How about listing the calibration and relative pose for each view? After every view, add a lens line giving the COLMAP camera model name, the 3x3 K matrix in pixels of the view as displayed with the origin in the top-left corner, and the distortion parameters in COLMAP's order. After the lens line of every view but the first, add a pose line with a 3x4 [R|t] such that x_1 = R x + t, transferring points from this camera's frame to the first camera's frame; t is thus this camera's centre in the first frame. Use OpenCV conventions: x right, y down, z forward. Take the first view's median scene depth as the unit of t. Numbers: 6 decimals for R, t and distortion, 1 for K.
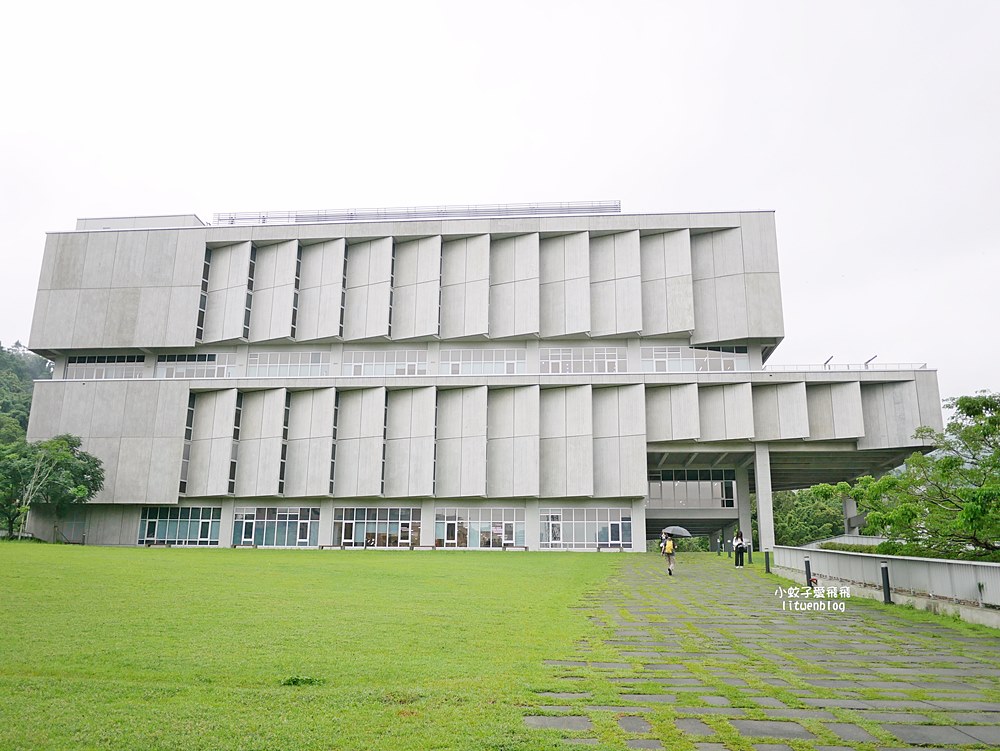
lens RADIAL K [[834.1, 0, 496.5], [0, 834.1, 378.6], [0, 0, 1]] dist [-0.044235, 0.019291]
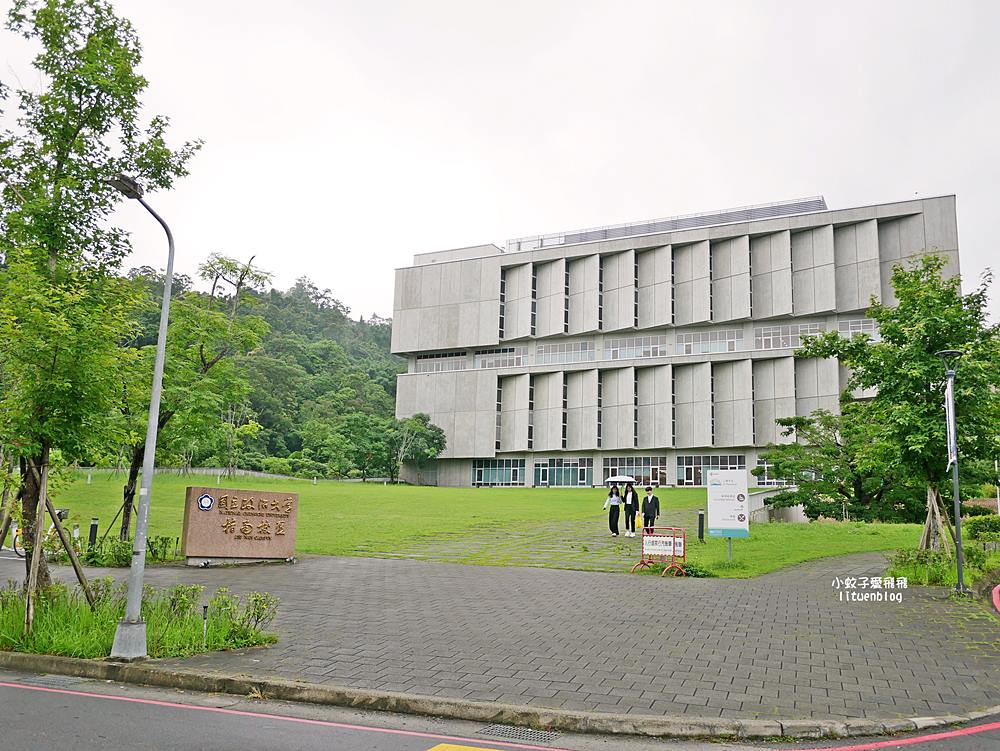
lens RADIAL K [[834.1, 0, 496.5], [0, 834.1, 378.6], [0, 0, 1]] dist [-0.044235, 0.019291]
pose [[0.924842, -0.052589, -0.376698, 0.161345], [0.079817, 0.995177, 0.057029, -0.063725], [0.371882, -0.082810, 0.924579, -0.307332]]
